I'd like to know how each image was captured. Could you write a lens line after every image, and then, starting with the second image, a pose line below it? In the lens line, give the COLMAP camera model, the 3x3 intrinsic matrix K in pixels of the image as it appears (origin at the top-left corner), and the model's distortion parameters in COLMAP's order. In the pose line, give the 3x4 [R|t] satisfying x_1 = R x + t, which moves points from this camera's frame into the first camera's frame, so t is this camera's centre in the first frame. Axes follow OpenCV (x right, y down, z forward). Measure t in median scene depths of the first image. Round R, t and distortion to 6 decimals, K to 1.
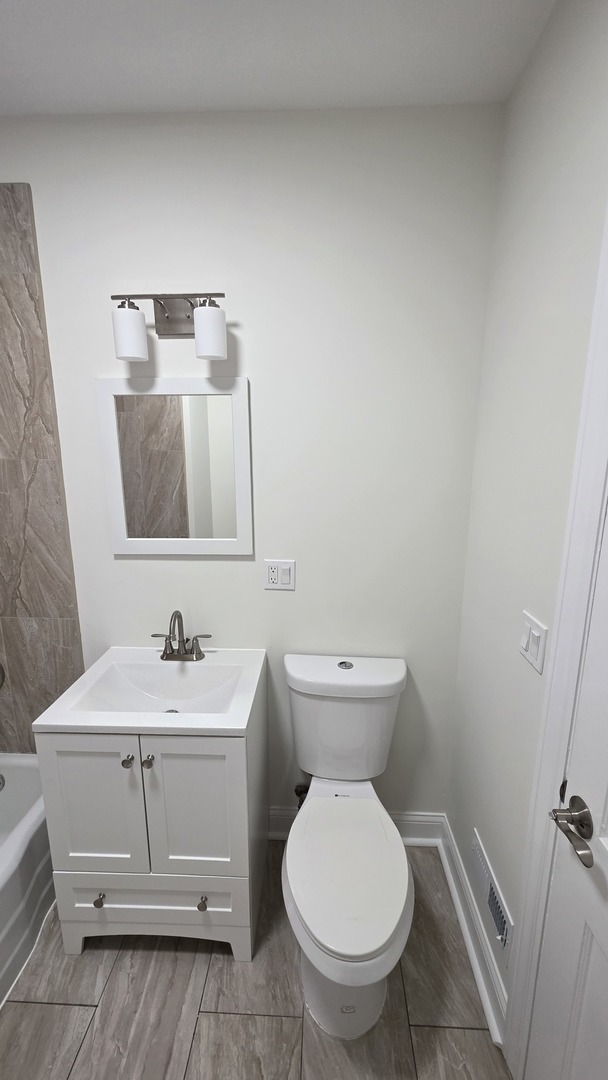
lens RADIAL K [[431.3, 0, 306.6], [0, 431.3, 538.8], [0, 0, 1]] dist [-0.001399, 0.000921]
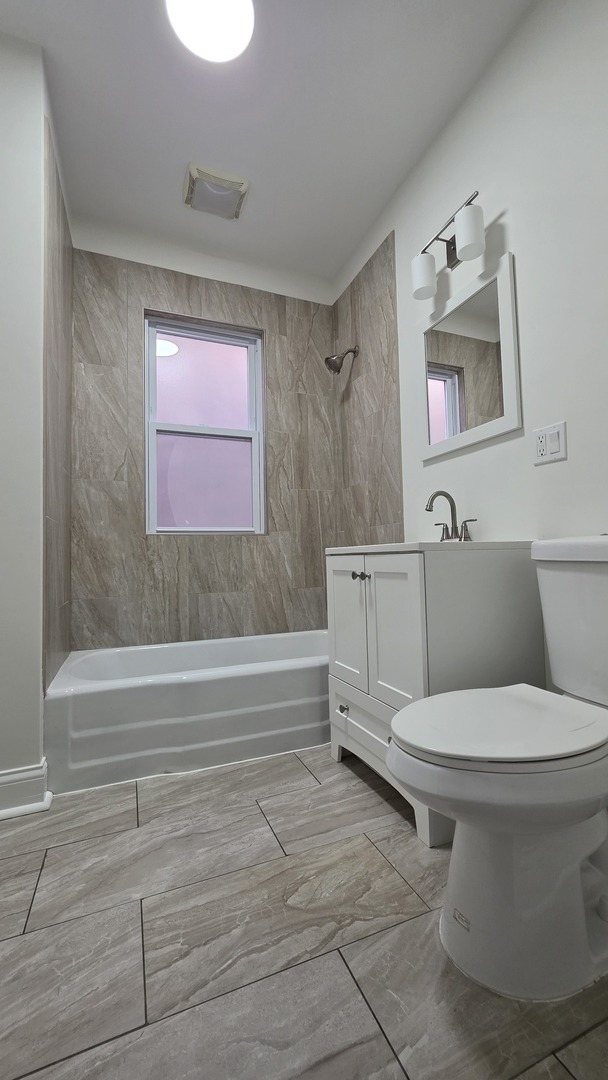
lens RADIAL K [[431.3, 0, 307.7], [0, 431.3, 539.1], [0, 0, 1]] dist [-0.001399, 0.000921]
pose [[0.422508, -0.052989, -0.904809, 0.537055], [-0.160324, 0.978178, -0.132150, 0.493697], [0.892067, 0.200897, 0.404793, 0.290588]]
